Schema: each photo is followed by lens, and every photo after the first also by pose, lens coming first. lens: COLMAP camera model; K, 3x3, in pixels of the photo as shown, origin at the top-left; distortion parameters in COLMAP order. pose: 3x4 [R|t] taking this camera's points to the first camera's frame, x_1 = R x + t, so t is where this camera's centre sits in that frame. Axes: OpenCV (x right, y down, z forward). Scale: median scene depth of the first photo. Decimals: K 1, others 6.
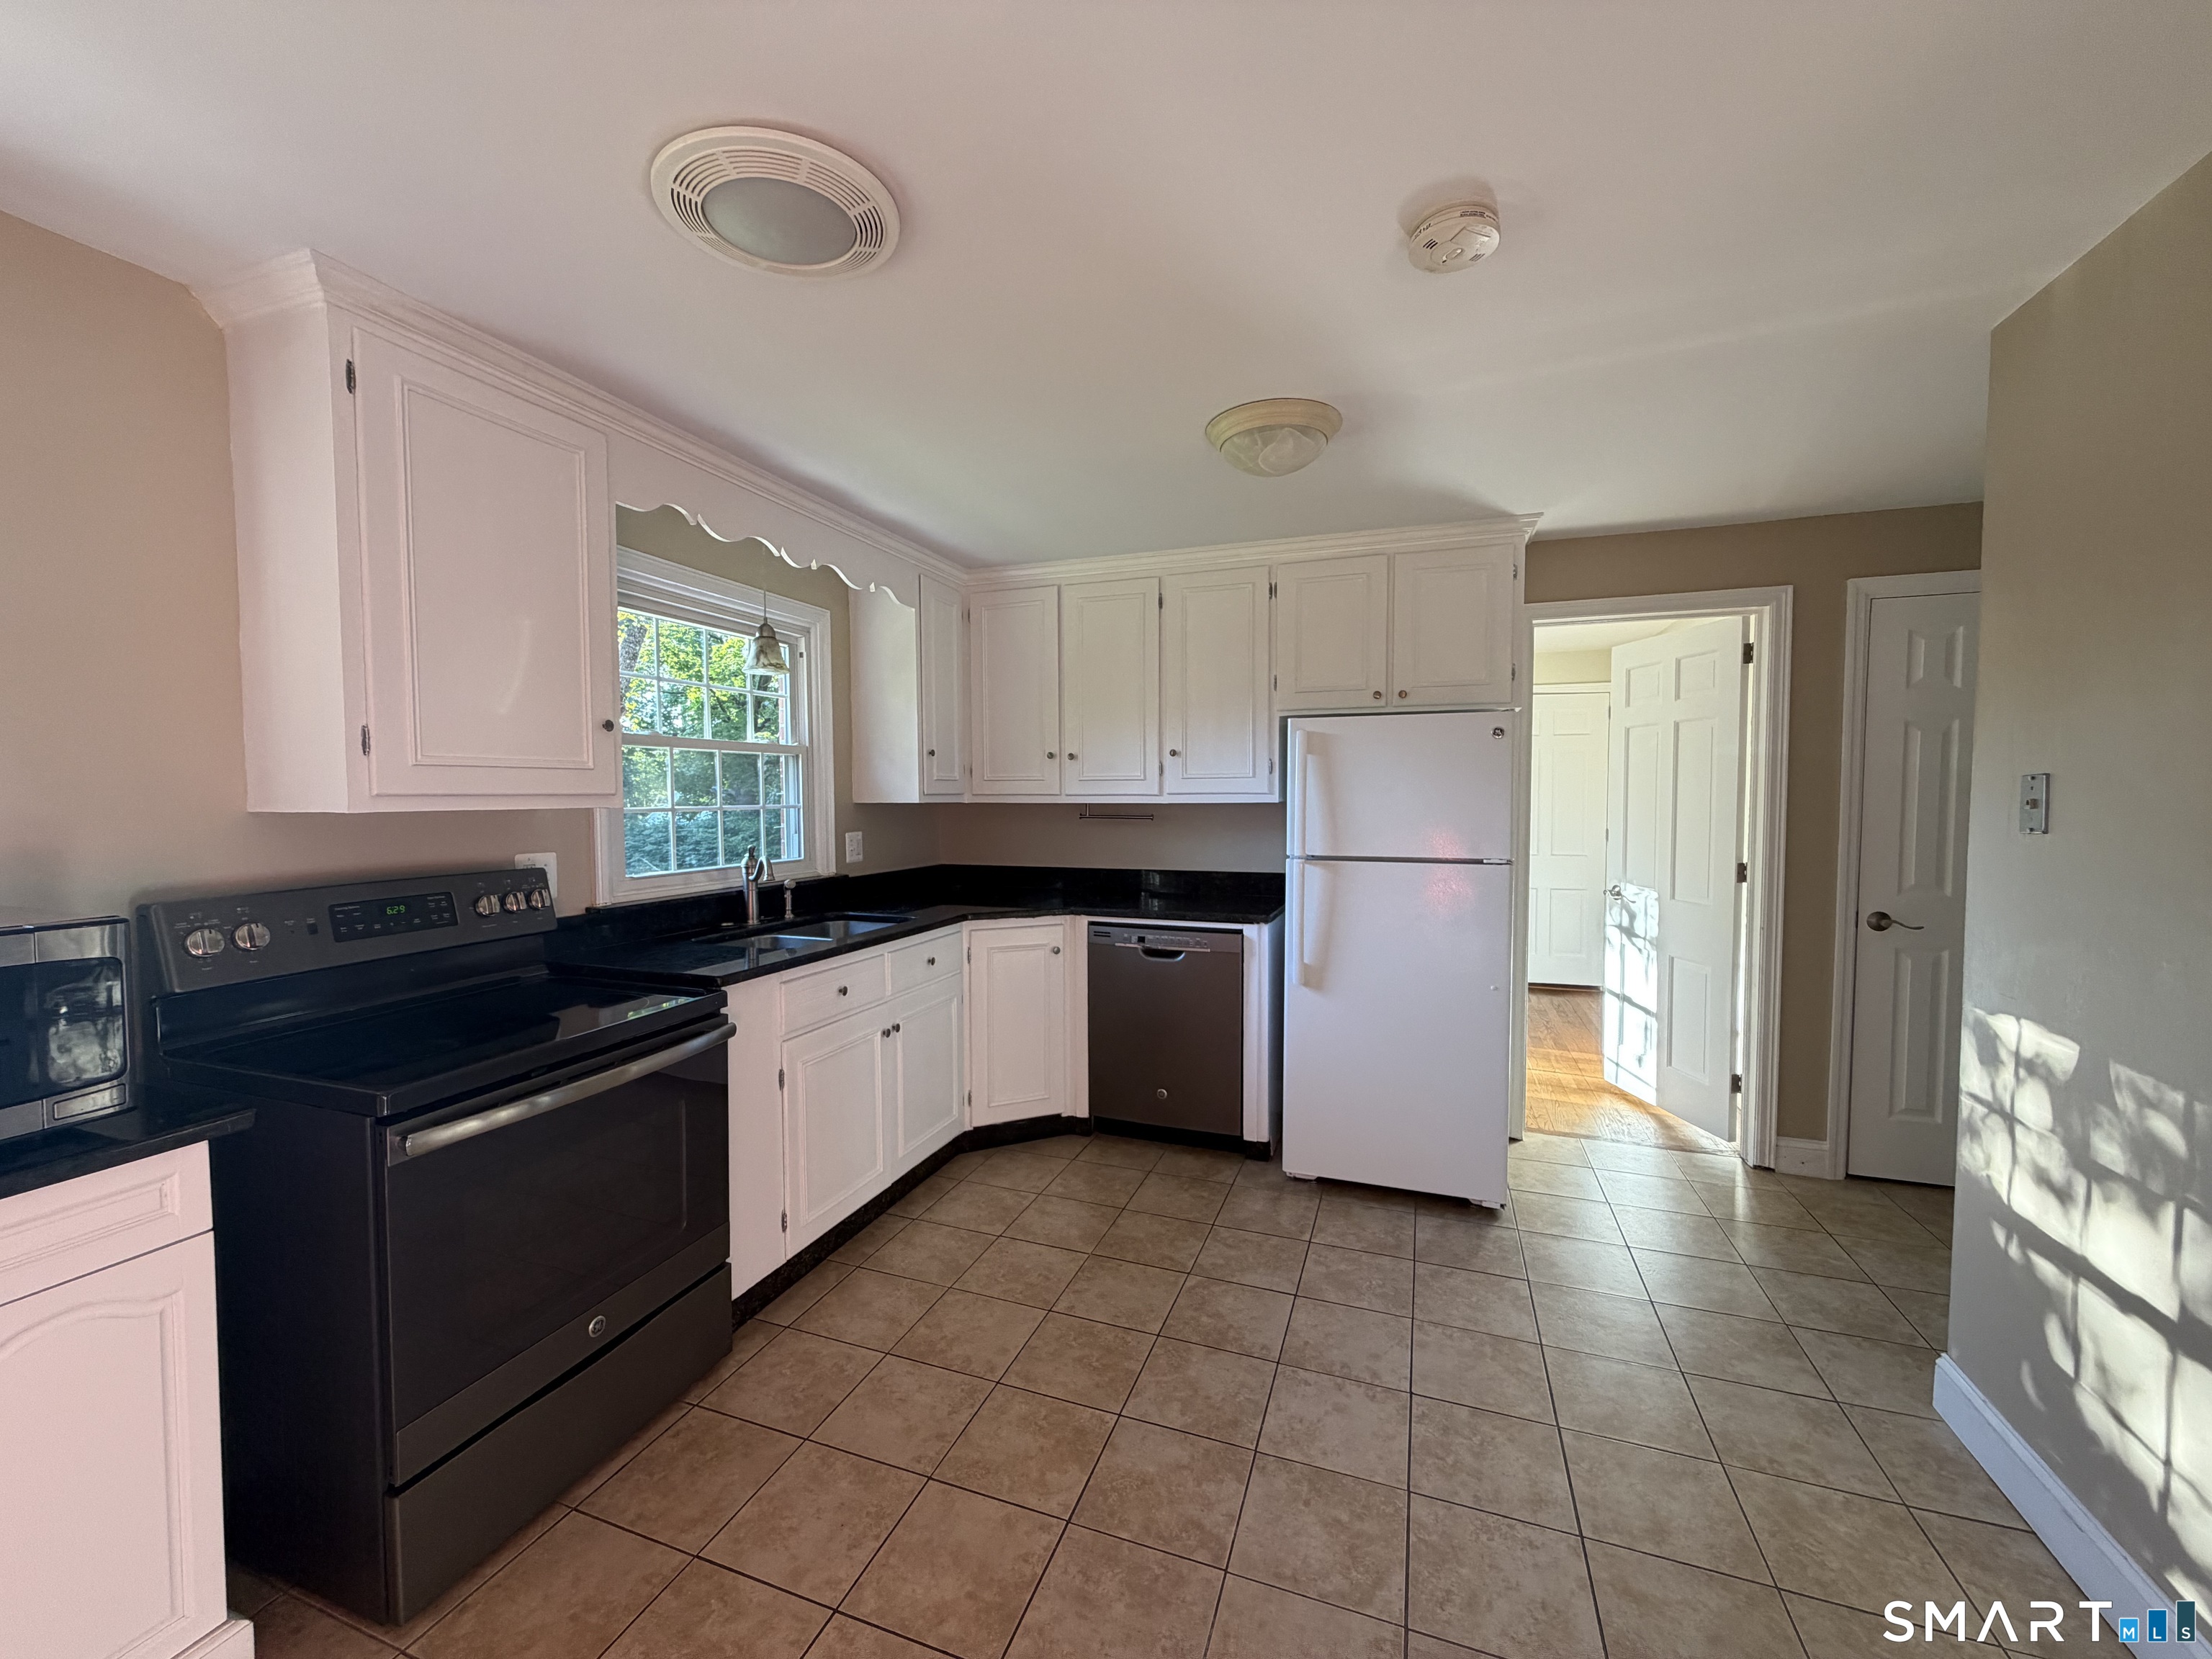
lens RADIAL K [[880.6, 0, 1099.7], [0, 880.6, 832.2], [0, 0, 1]] dist [0.000164, 0.000412]
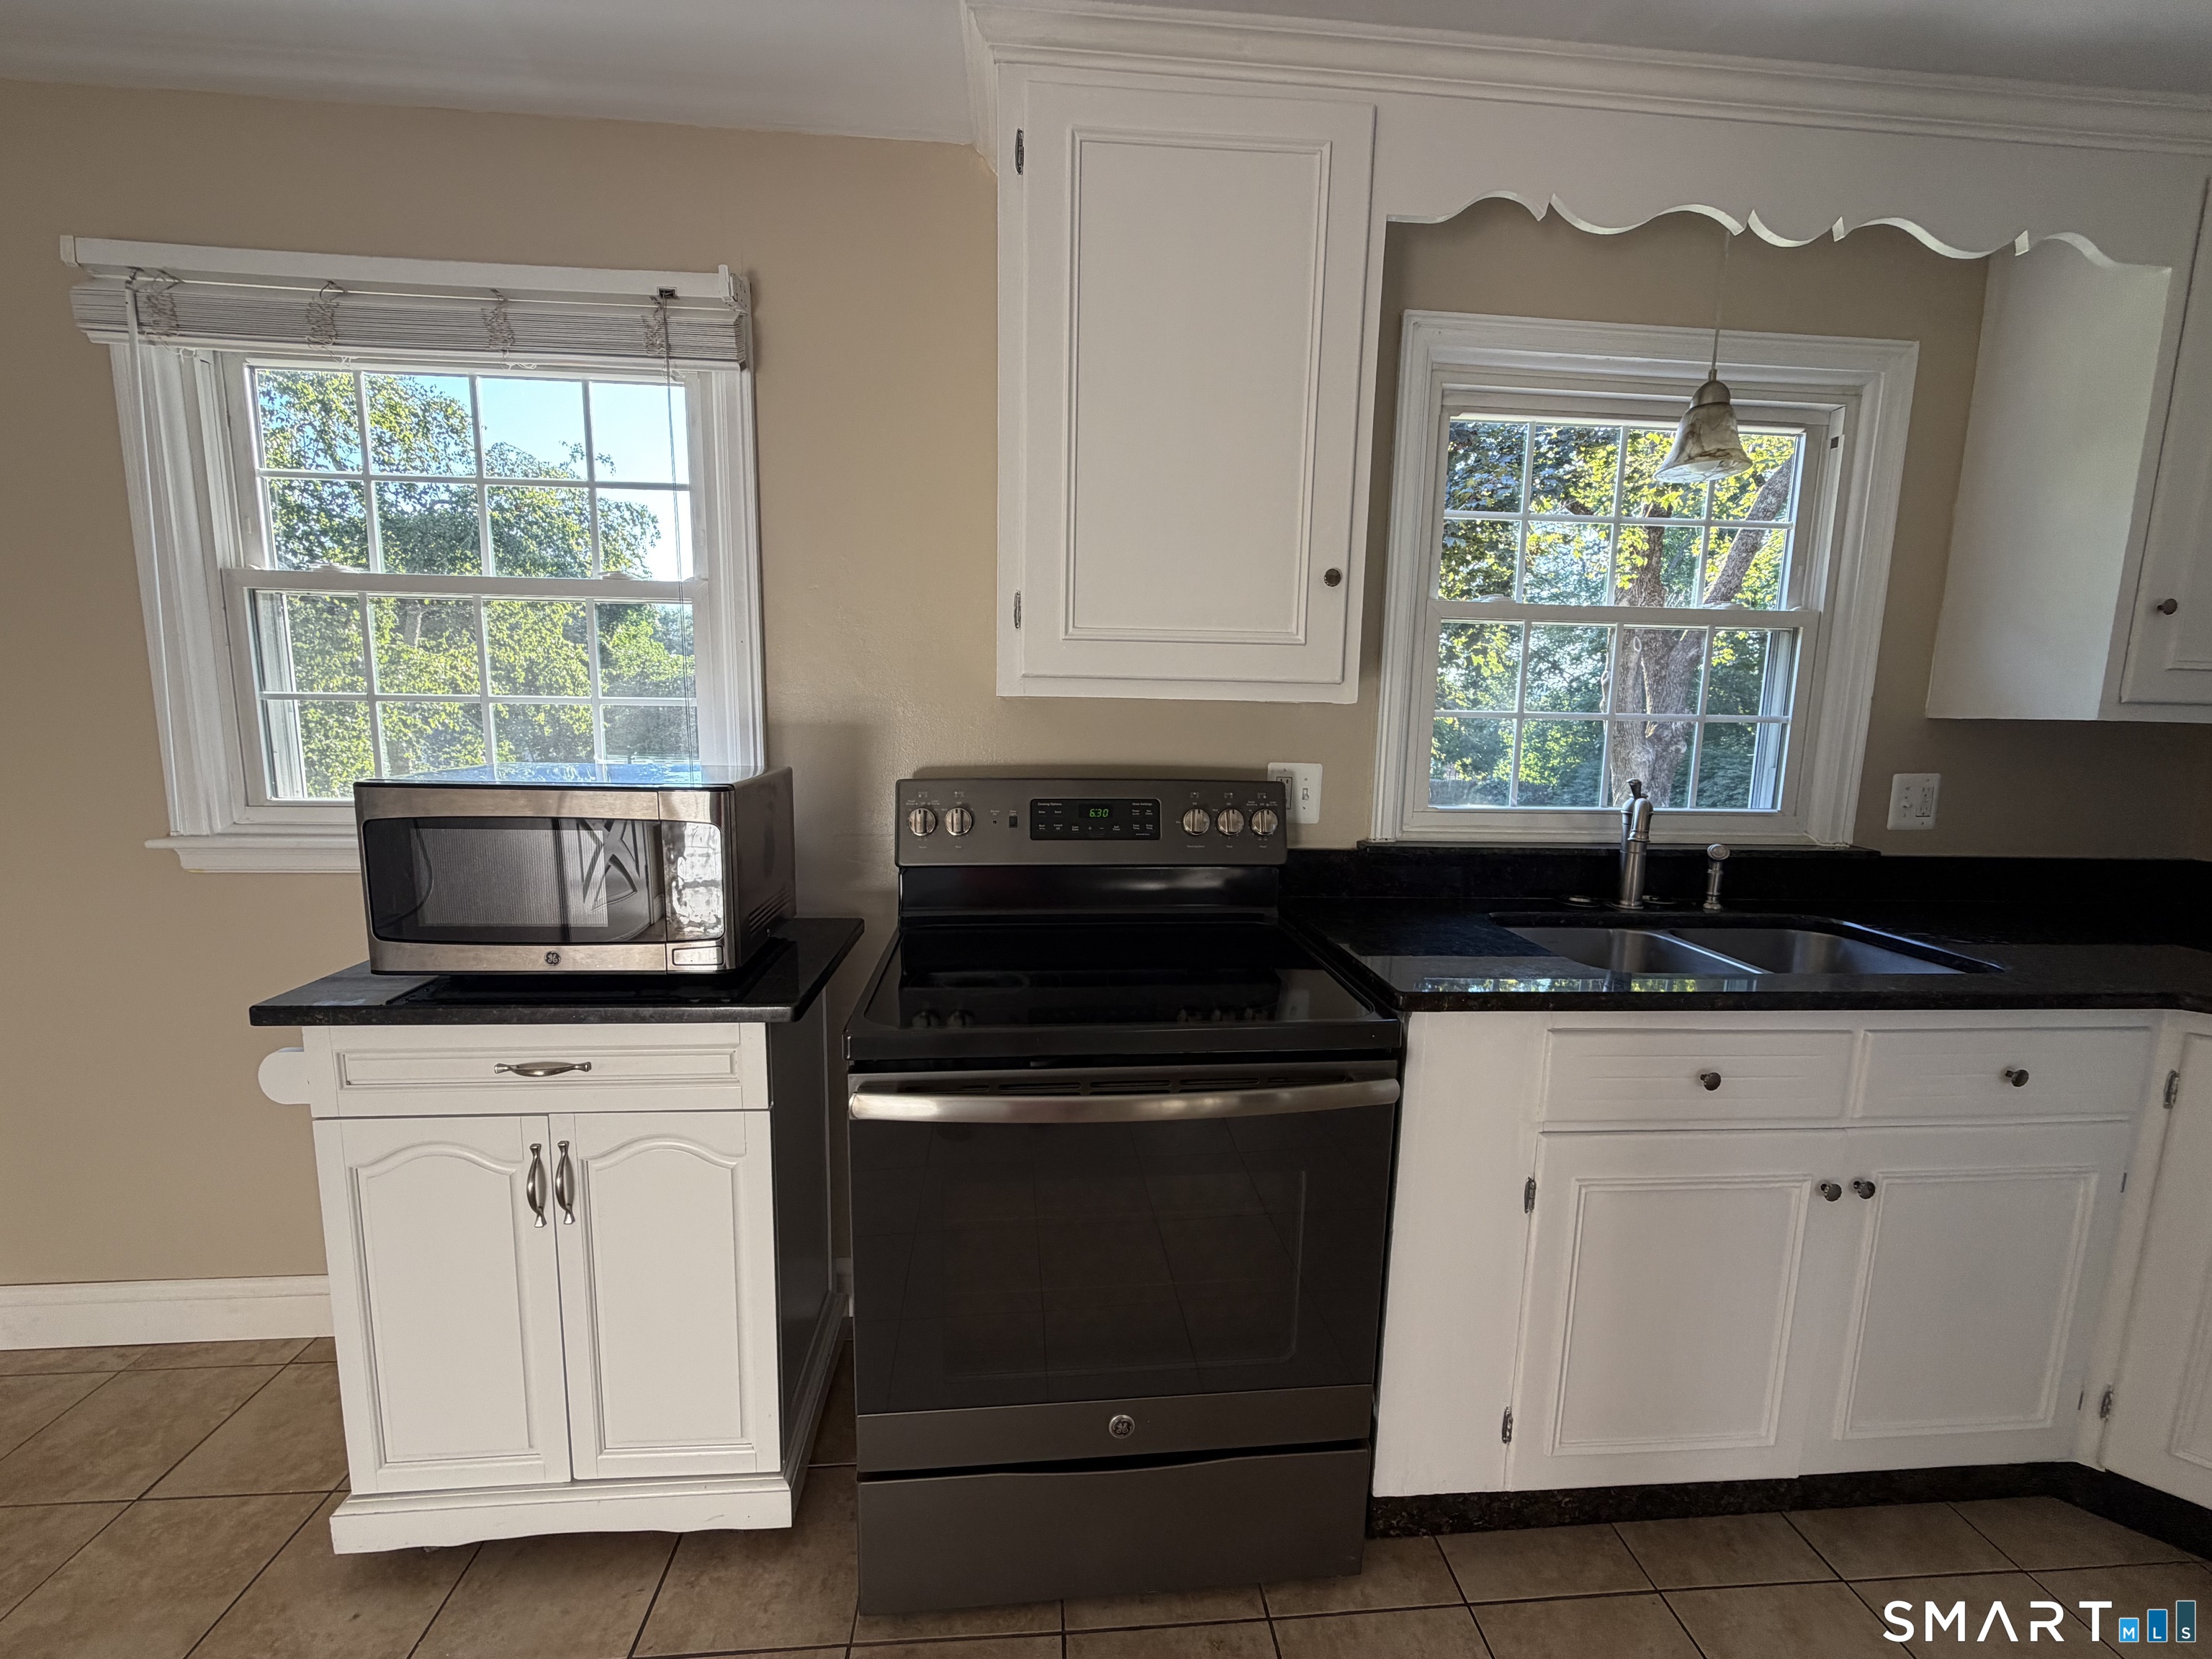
lens RADIAL K [[880.6, 0, 1103.1], [0, 880.6, 832.0], [0, 0, 1]] dist [0.000164, 0.000412]
pose [[0.416885, 0.139606, -0.898174, -0.002195], [-0.060895, 0.990204, 0.125646, -0.002508], [0.906917, 0.002314, 0.421303, 0.408243]]
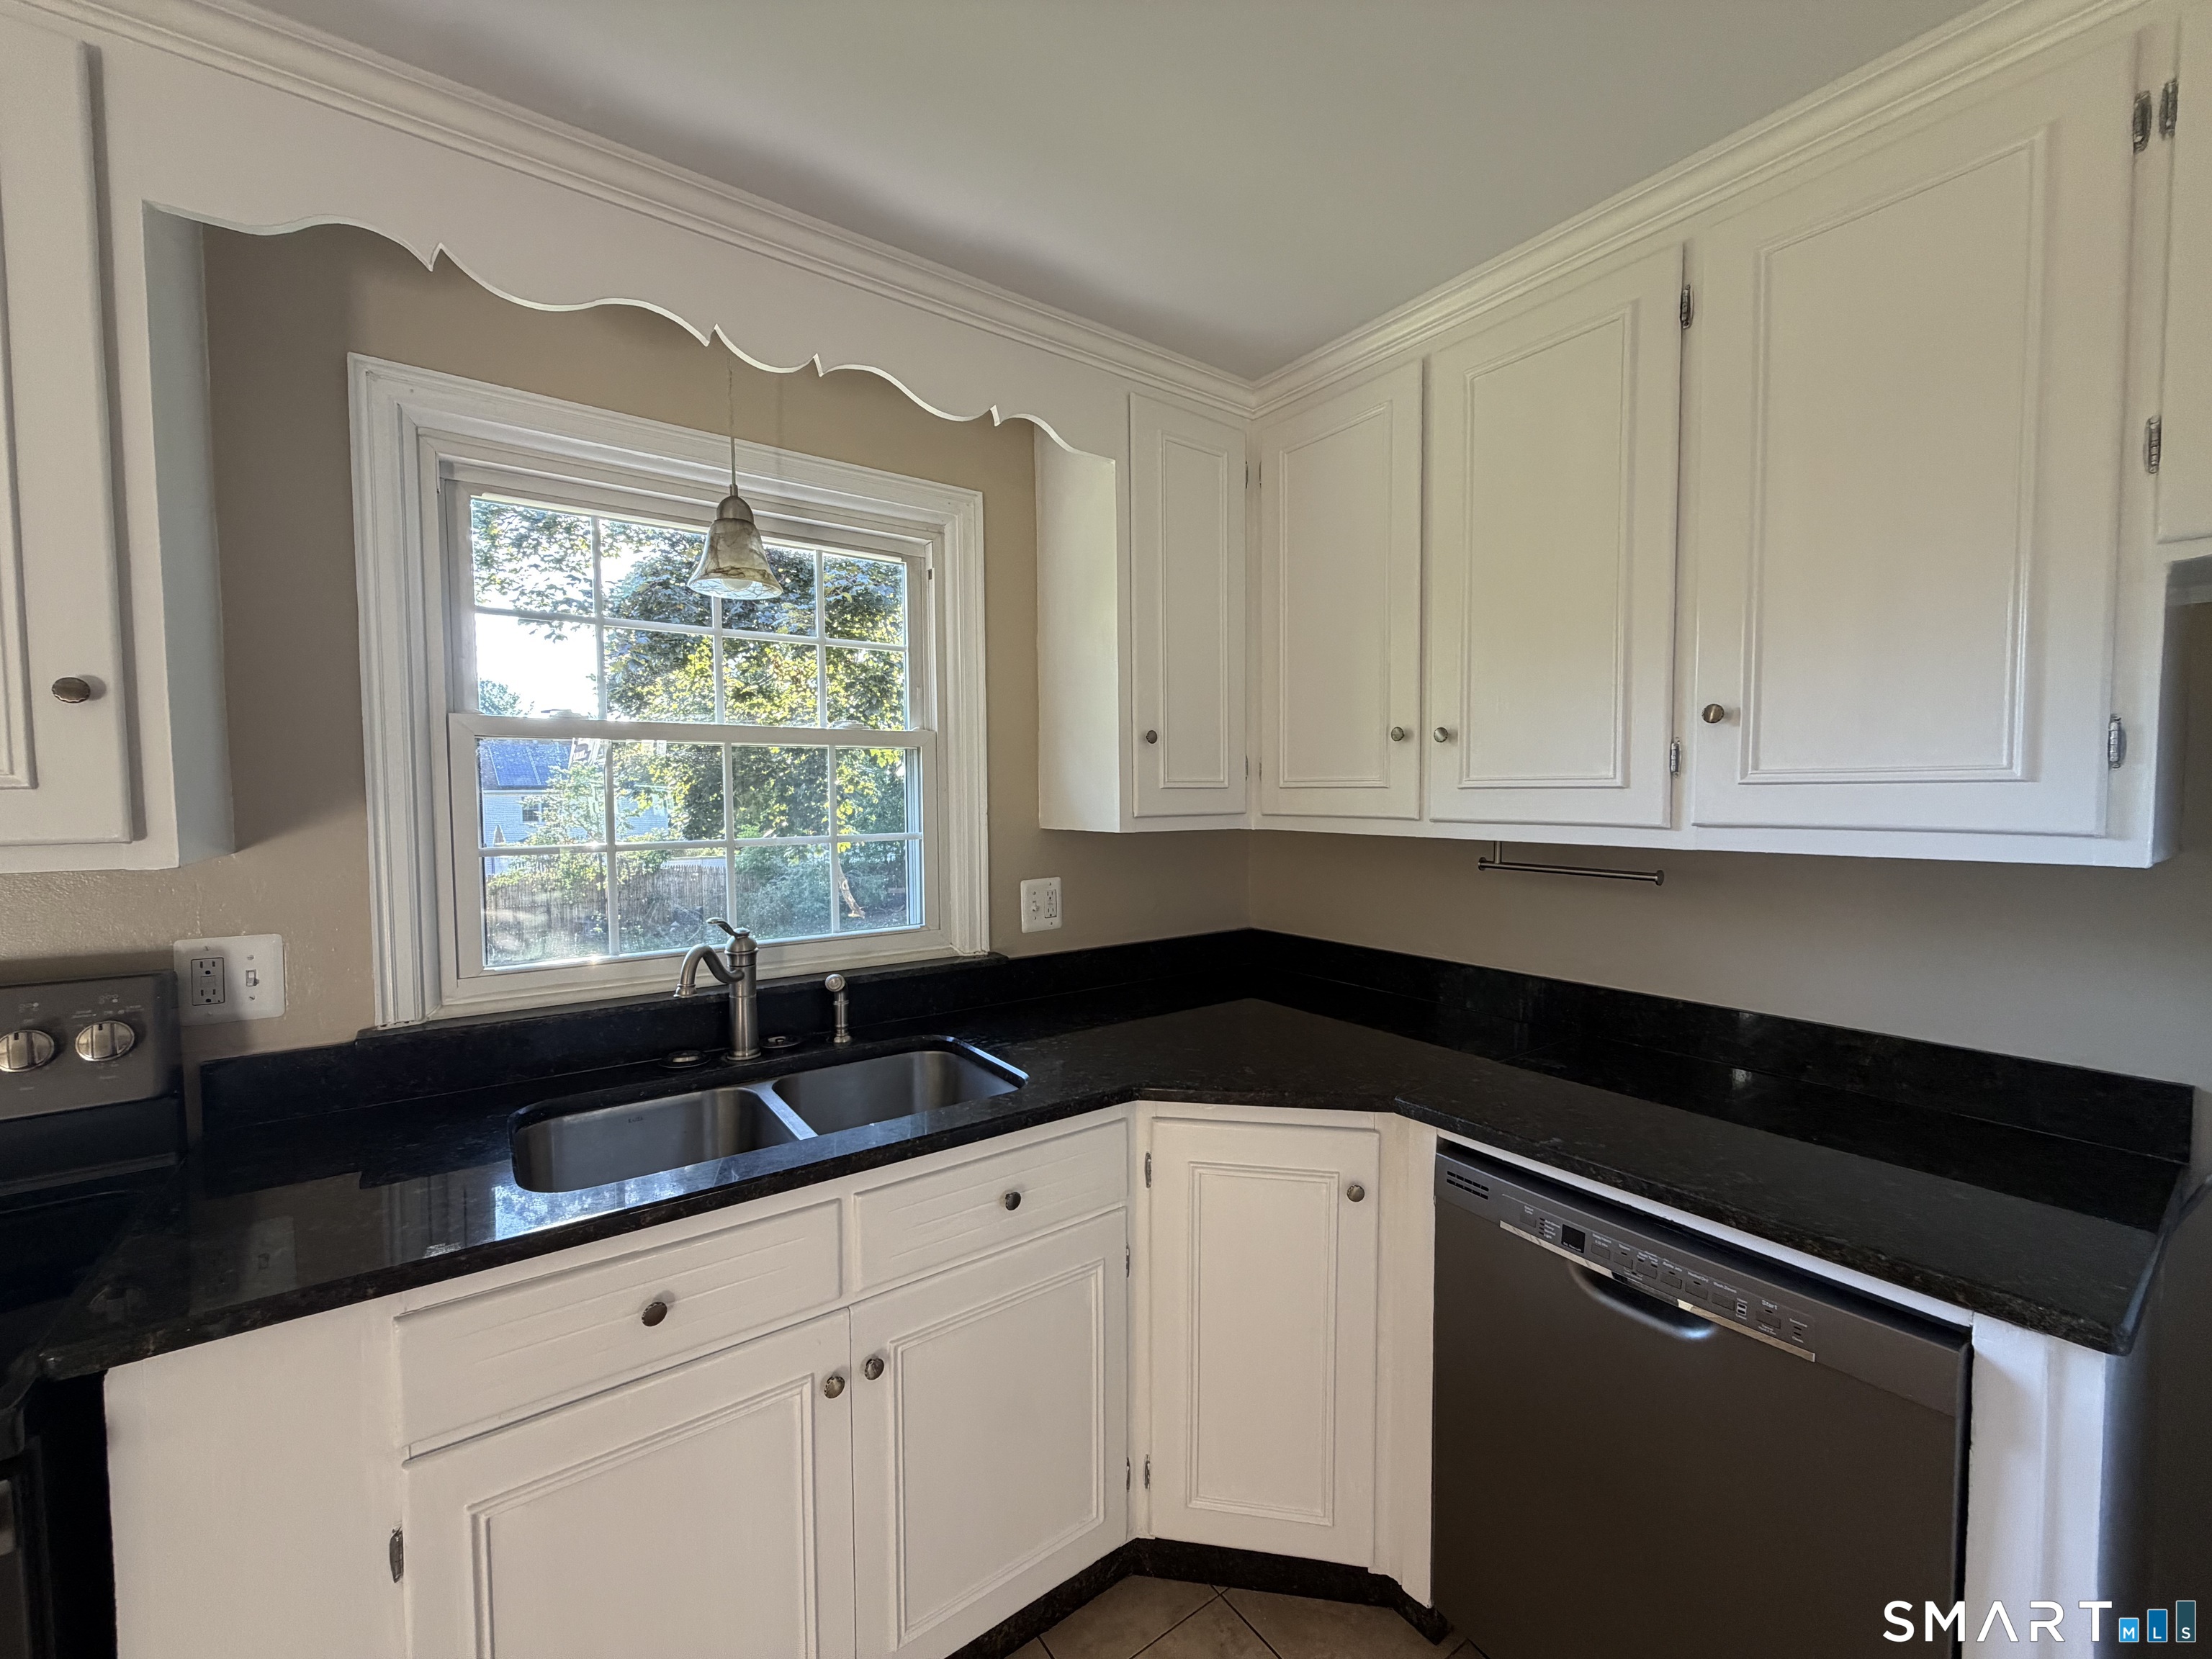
lens RADIAL K [[880.6, 0, 1102.0], [0, 880.6, 832.9], [0, 0, 1]] dist [0.000164, 0.000412]
pose [[0.828521, 0.026137, -0.559348, 0.094947], [-0.022292, 0.999658, 0.013692, -0.048291], [0.559515, 0.001125, 0.828820, 0.669901]]
